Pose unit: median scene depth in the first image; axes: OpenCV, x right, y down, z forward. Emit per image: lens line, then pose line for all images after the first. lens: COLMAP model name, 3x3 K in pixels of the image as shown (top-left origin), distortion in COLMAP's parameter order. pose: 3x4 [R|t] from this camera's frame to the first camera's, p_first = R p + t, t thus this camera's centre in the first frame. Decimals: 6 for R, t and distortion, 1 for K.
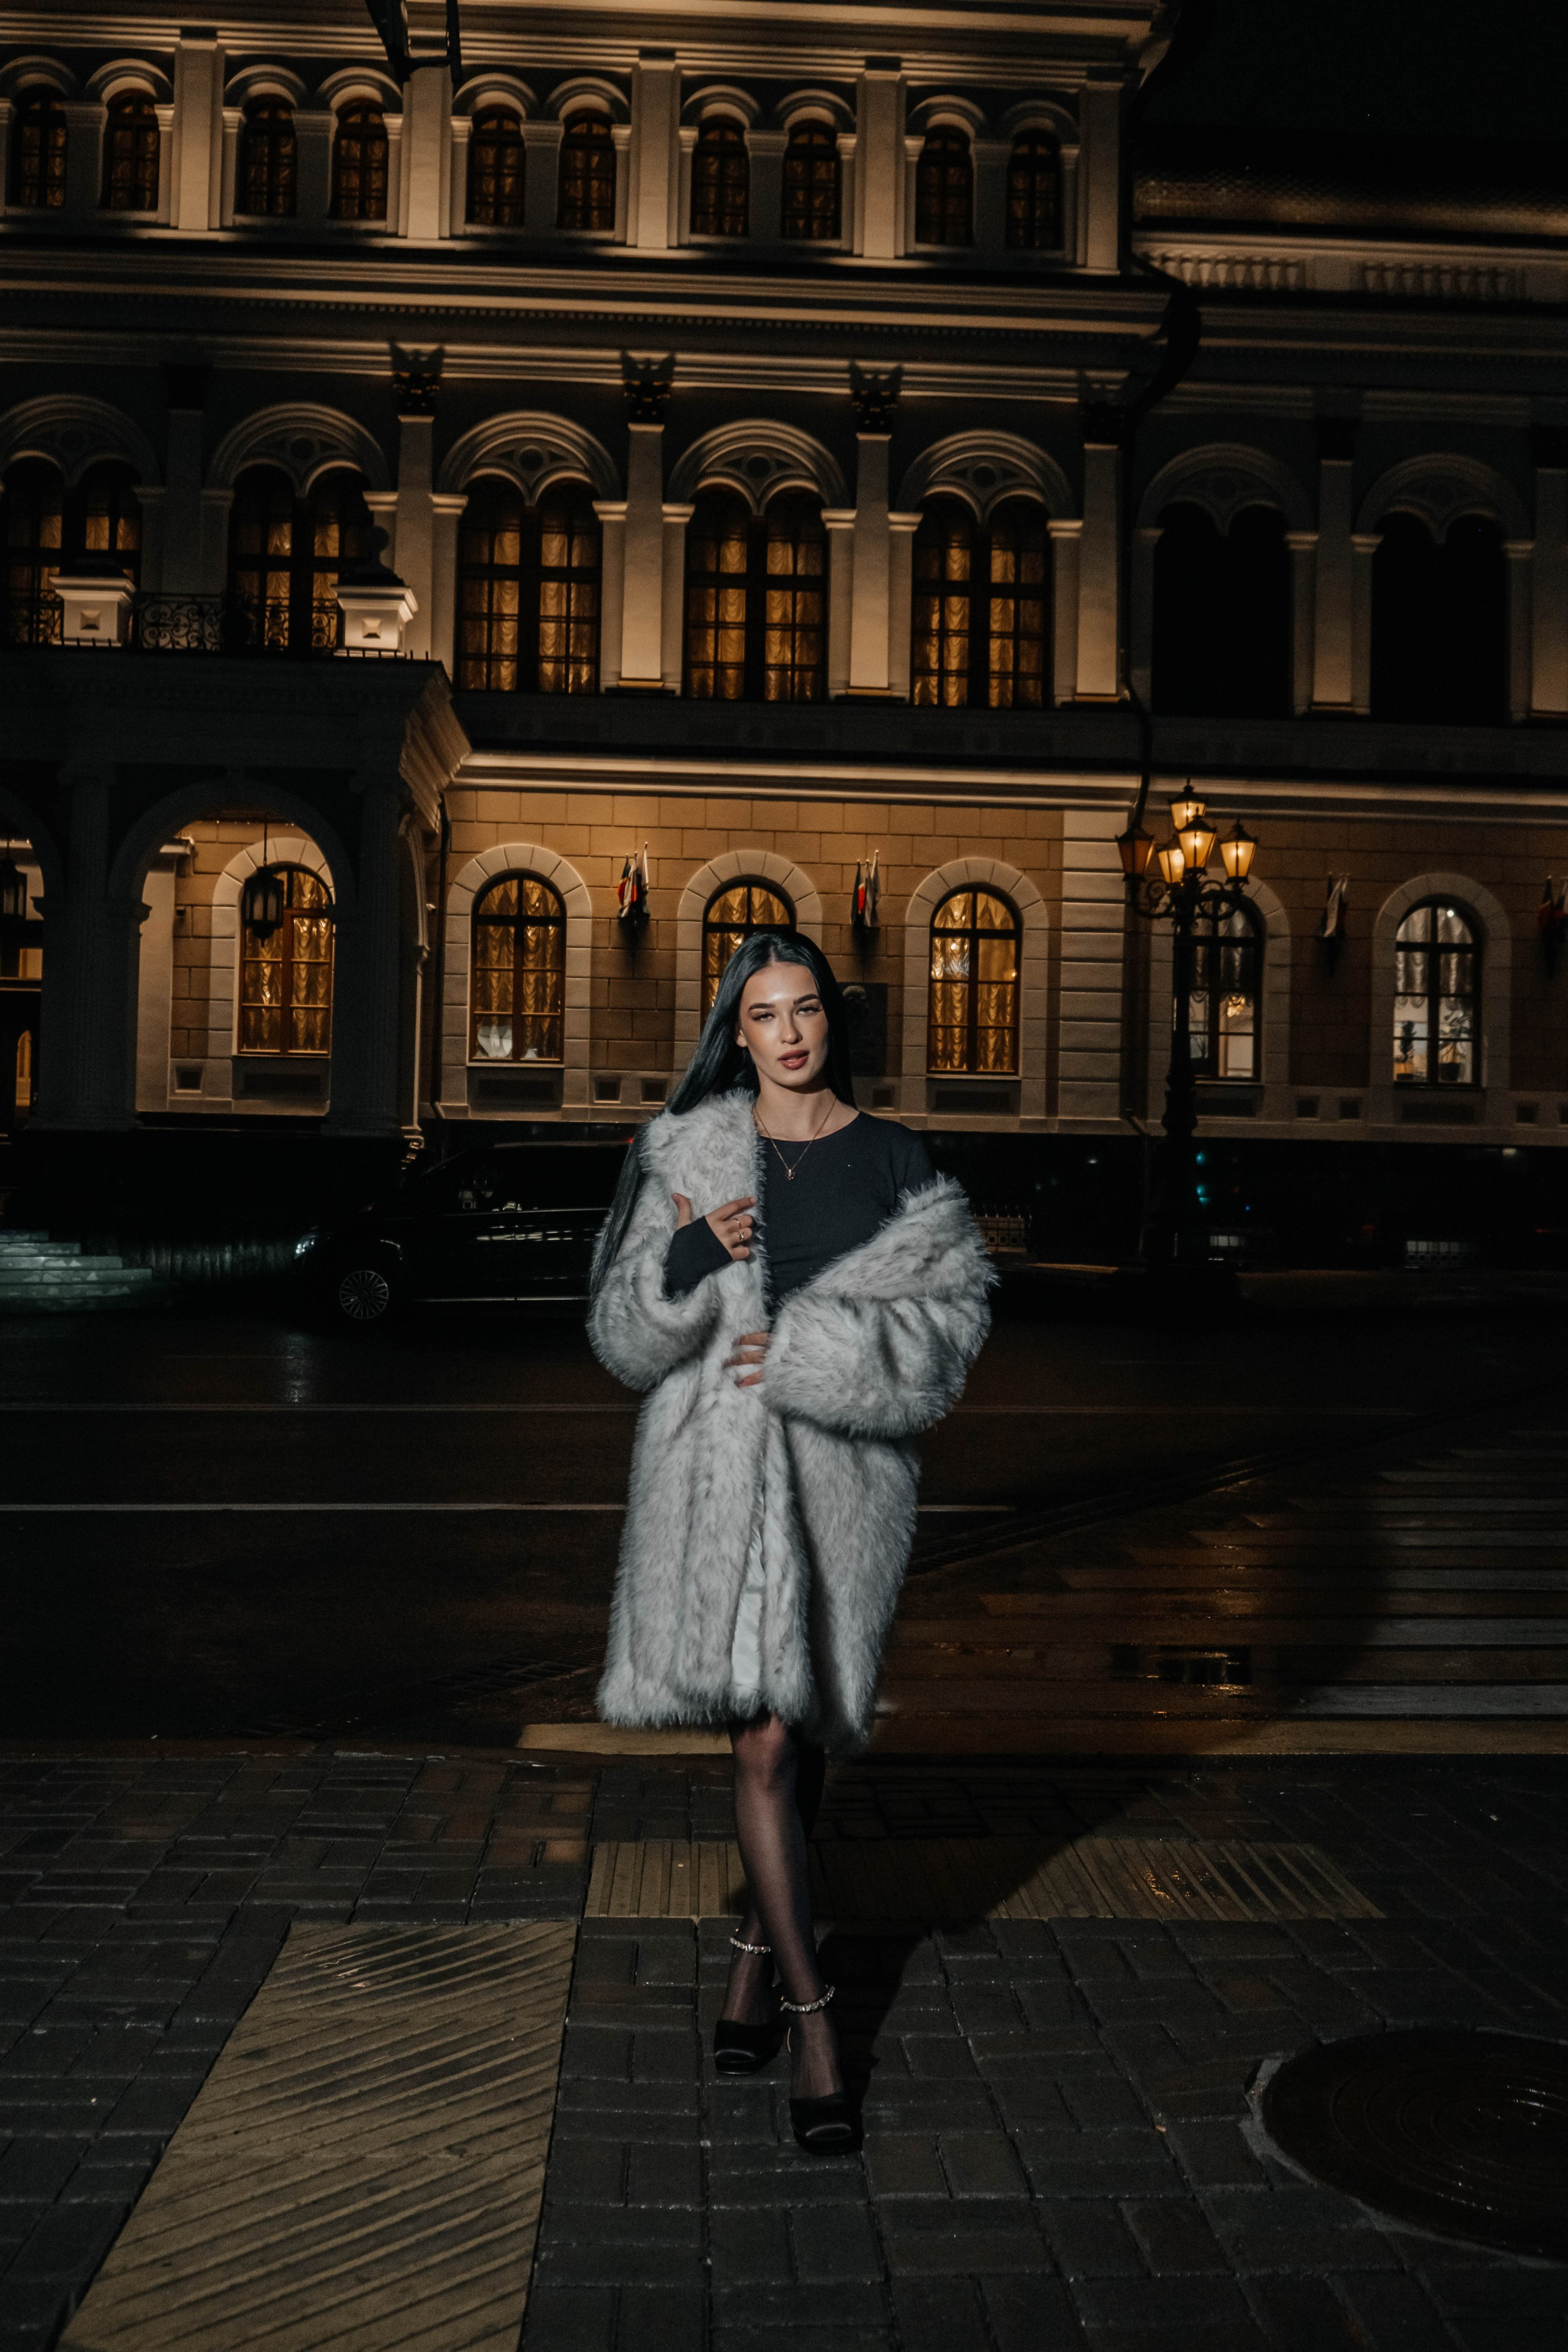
lens RADIAL K [[2889.4, 0, 784.0], [0, 2889.4, 1176.0], [0, 0, 1]] dist [0.007192, -0.024525]
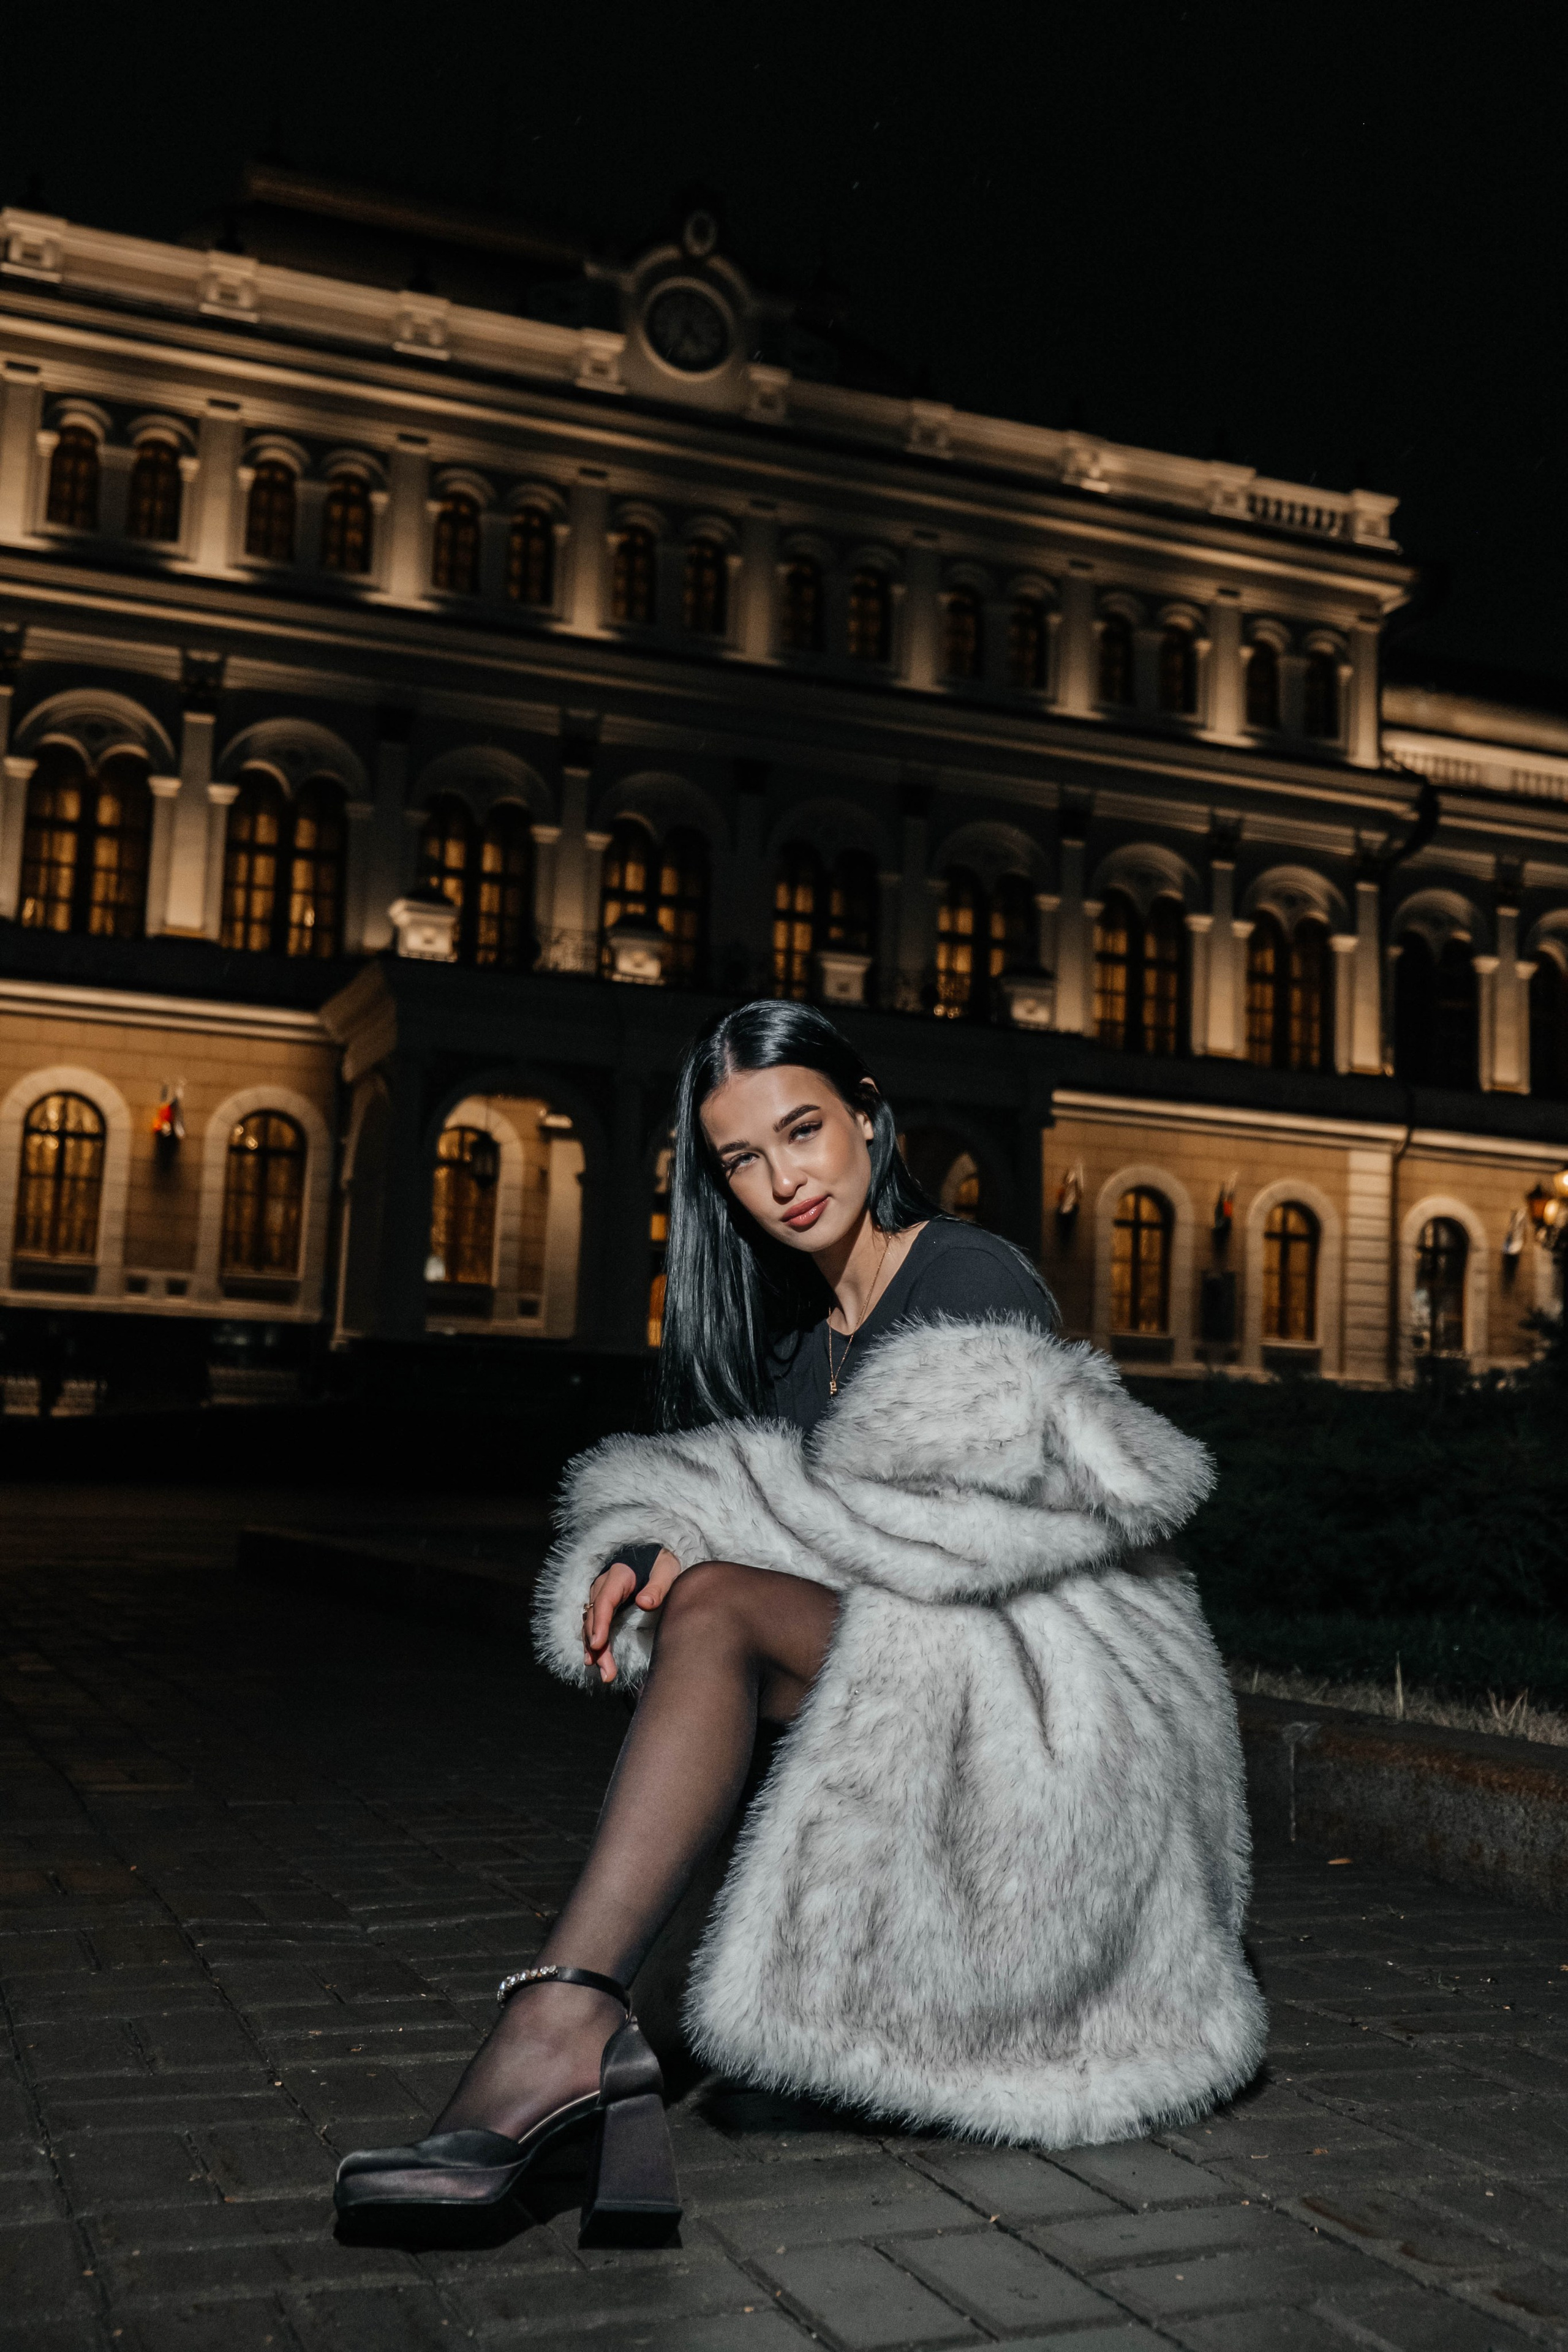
lens RADIAL K [[2486.4, 0, 784.0], [0, 2486.4, 1176.0], [0, 0, 1]] dist [-0.008418, 0.025878]
pose [[0.954081, 0.055757, 0.294312, -0.488311], [-0.033434, 0.996206, -0.080347, -0.011307], [-0.297676, 0.066818, 0.952326, -0.030256]]
